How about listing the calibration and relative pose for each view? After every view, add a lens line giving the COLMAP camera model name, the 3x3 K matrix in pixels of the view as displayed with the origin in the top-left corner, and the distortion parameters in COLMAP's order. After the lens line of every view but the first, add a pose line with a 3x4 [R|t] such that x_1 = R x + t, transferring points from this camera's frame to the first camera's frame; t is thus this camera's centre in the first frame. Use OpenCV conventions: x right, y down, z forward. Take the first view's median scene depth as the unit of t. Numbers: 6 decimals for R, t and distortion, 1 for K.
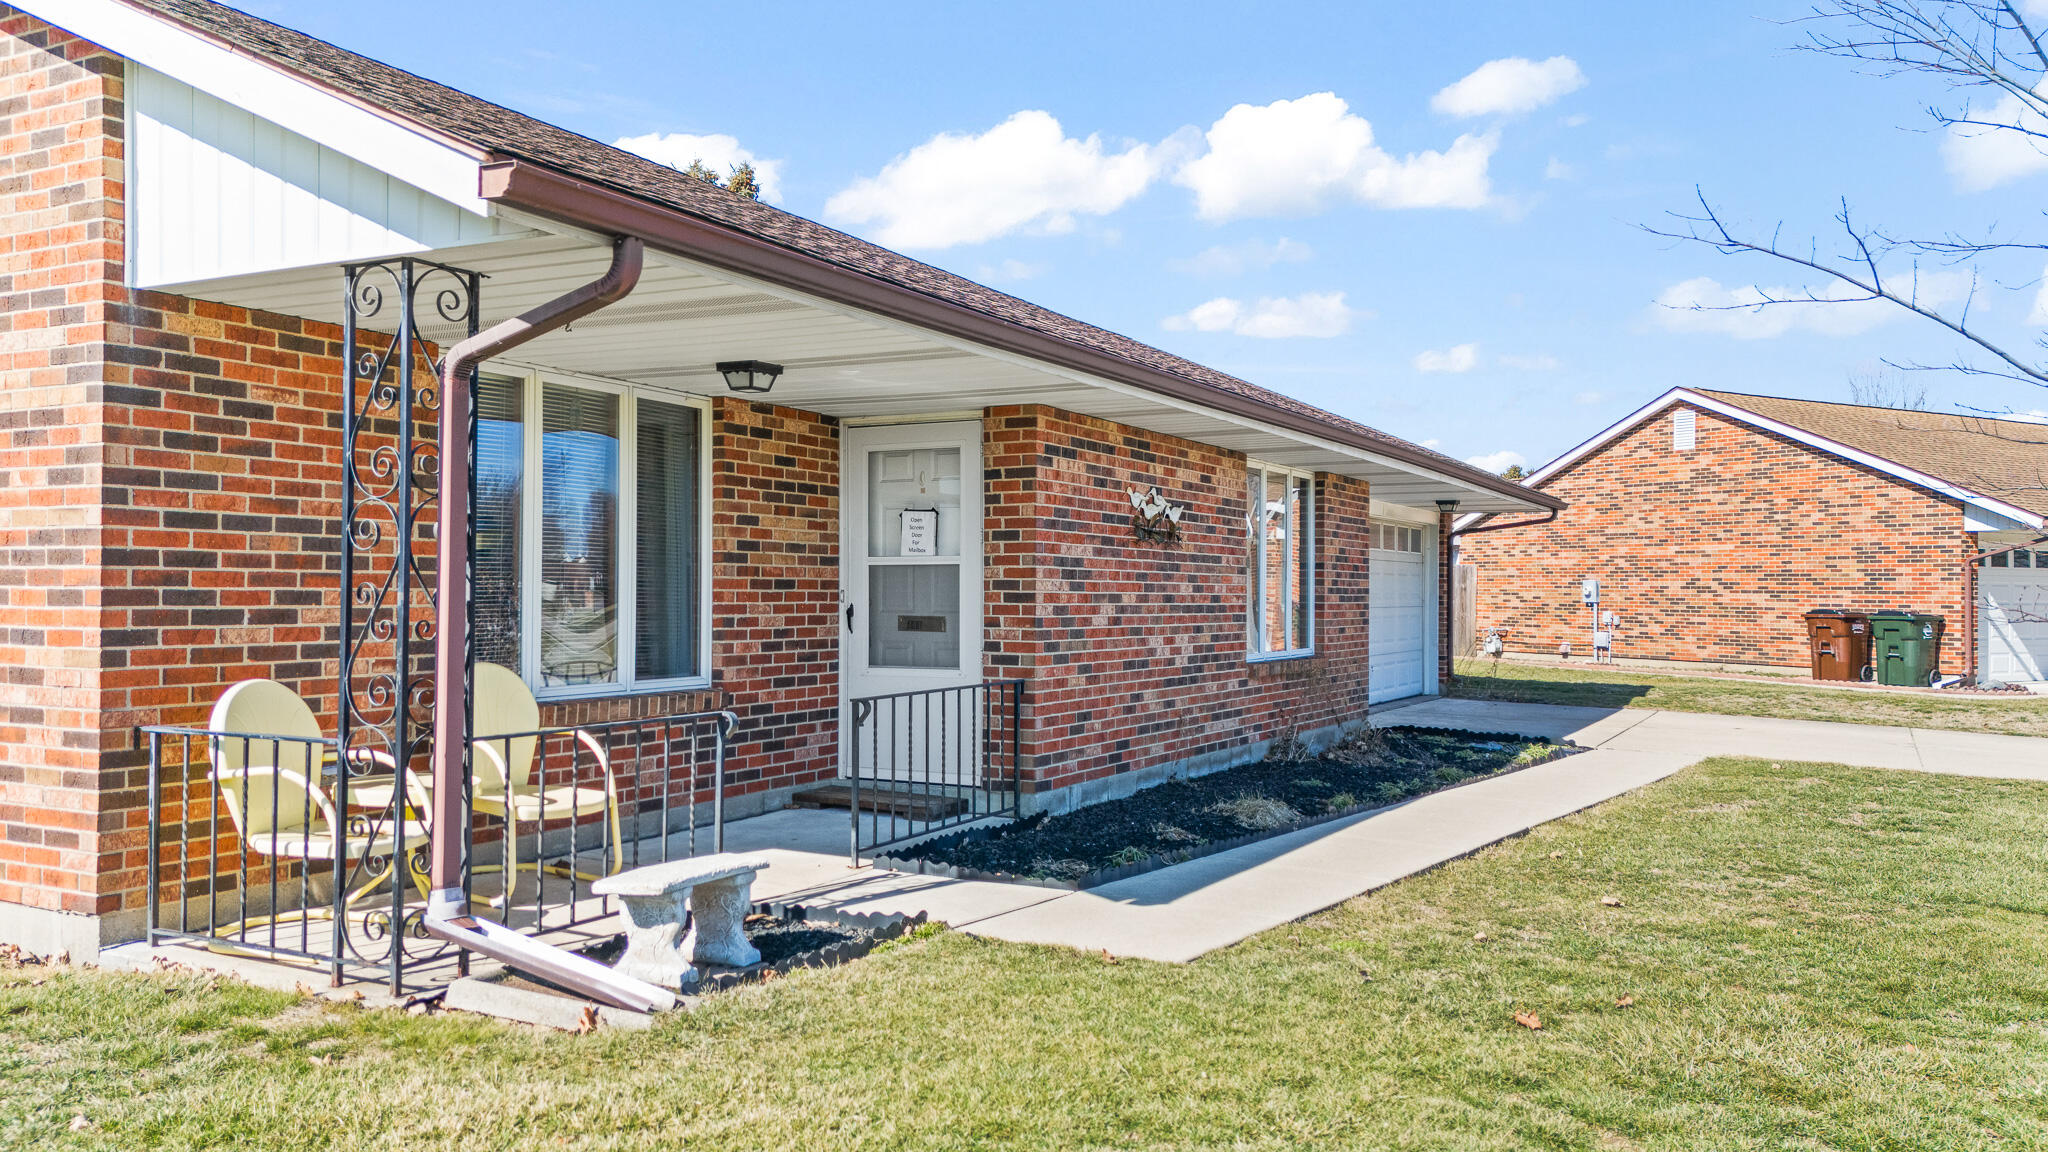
lens RADIAL K [[1619.0, 0, 1026.8], [0, 1619.0, 580.4], [0, 0, 1]] dist [0.033716, -0.005071]
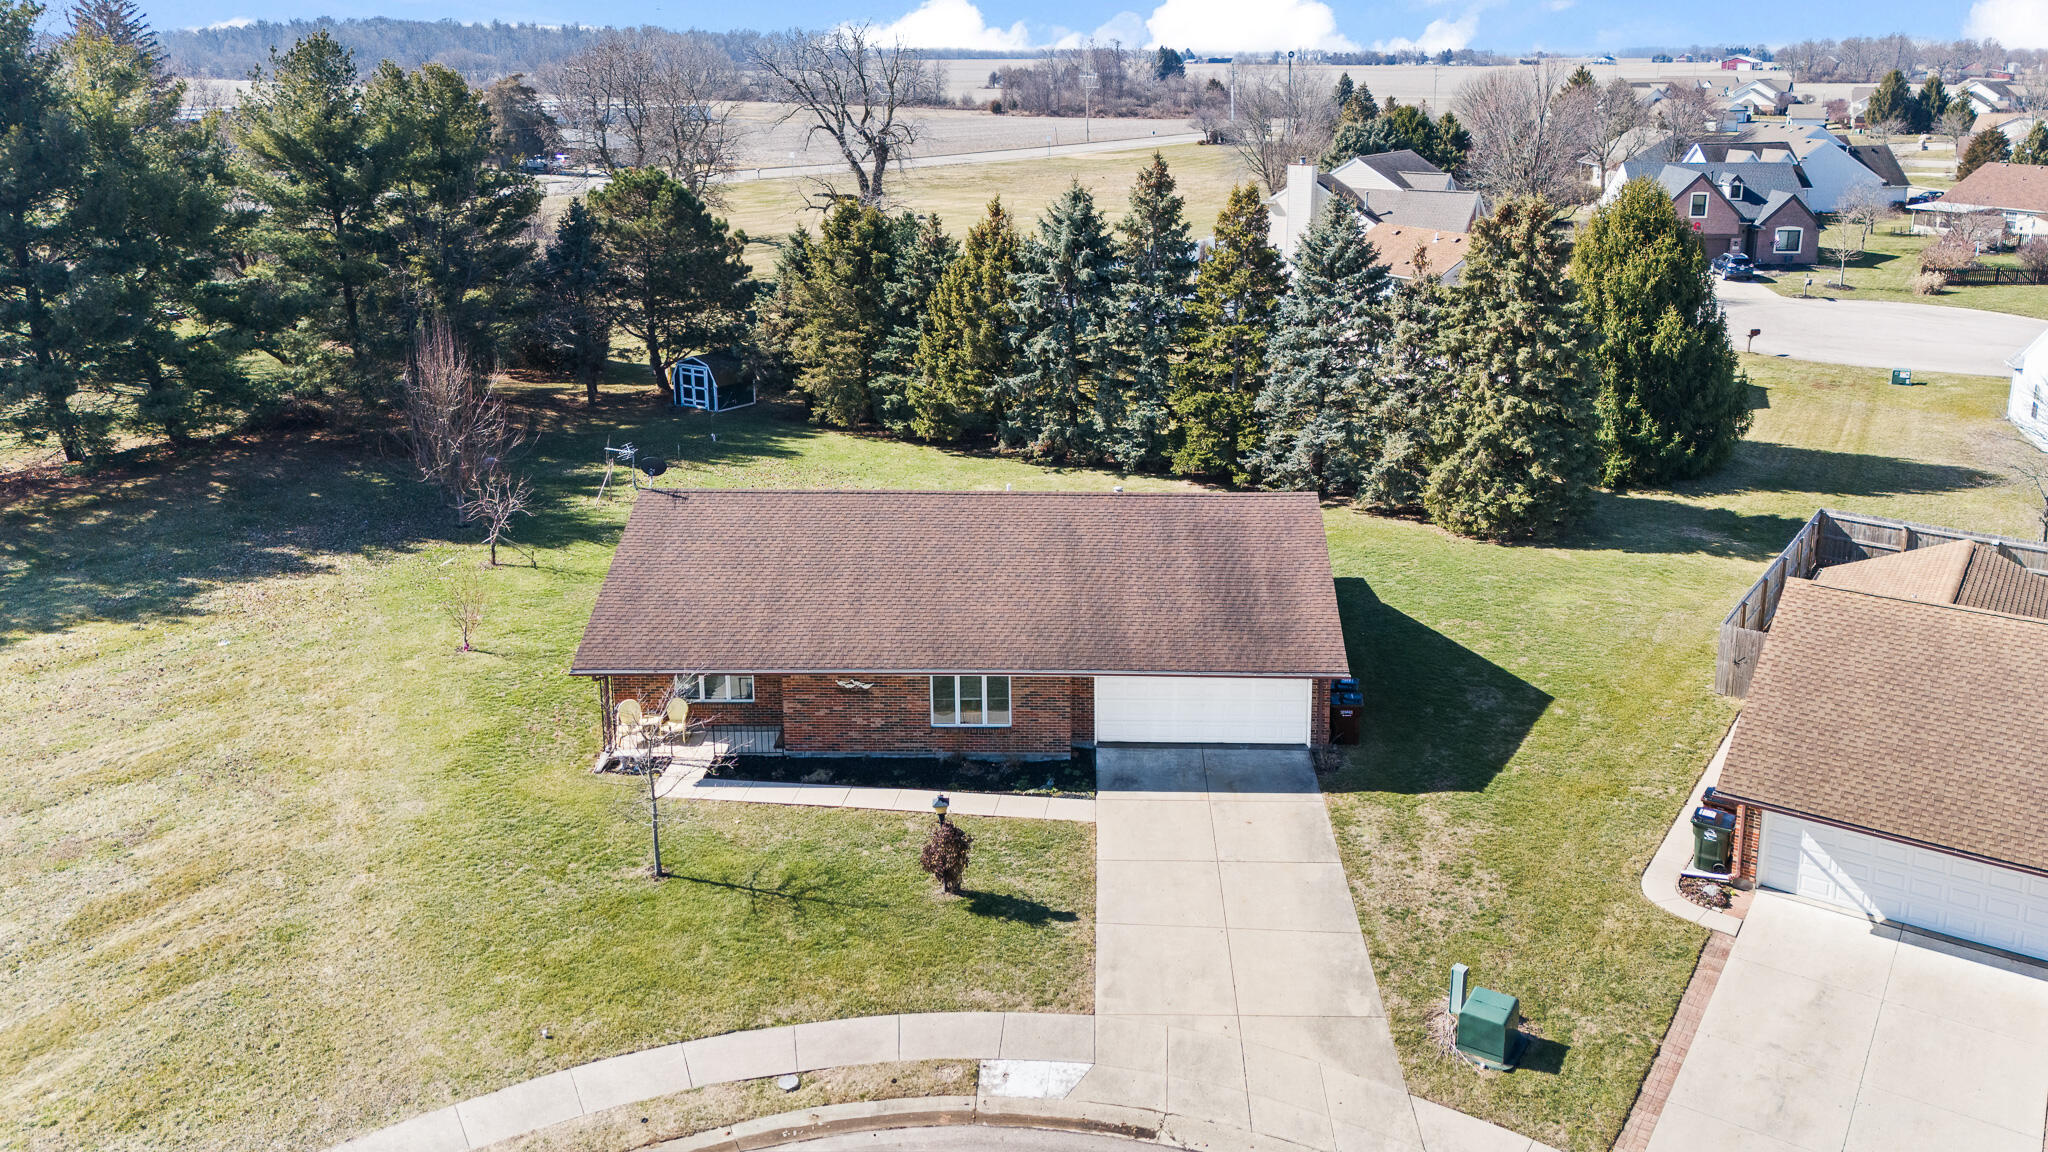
lens RADIAL K [[1619.0, 0, 1027.8], [0, 1619.0, 572.8], [0, 0, 1]] dist [0.033716, -0.005071]
pose [[0.442066, 0.262231, -0.857795, 3.244592], [0.014540, 0.954091, 0.299163, -1.341561], [0.896864, -0.144722, 0.417959, -0.106178]]
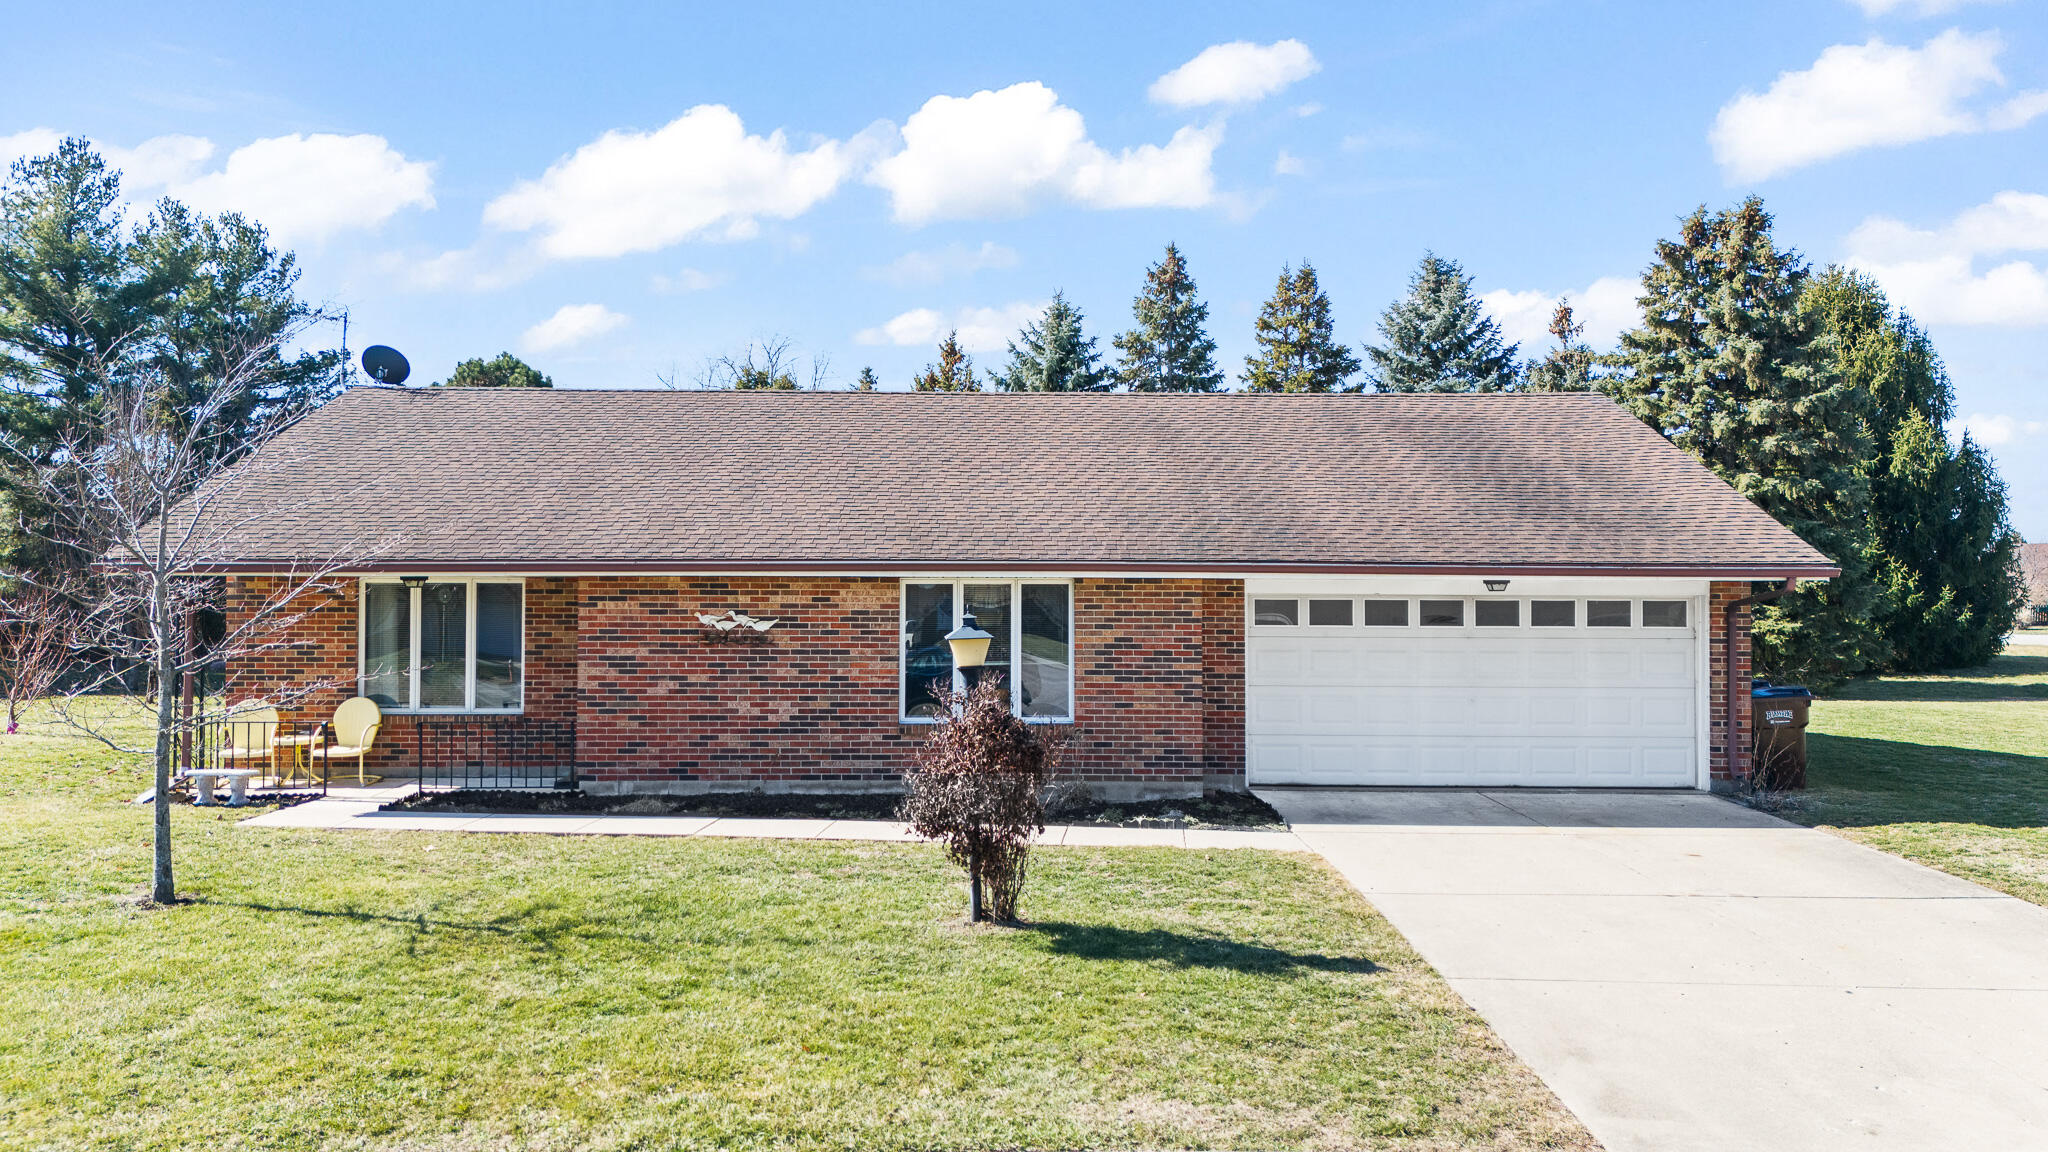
lens RADIAL K [[1619.0, 0, 972.2], [0, 1619.0, 612.0], [0, 0, 1]] dist [0.033716, -0.005071]
pose [[0.469108, 0.000353, -0.883141, 1.650401], [0.005325, 0.999981, 0.003228, -0.060403], [0.883125, -0.006217, 0.469097, 0.445254]]
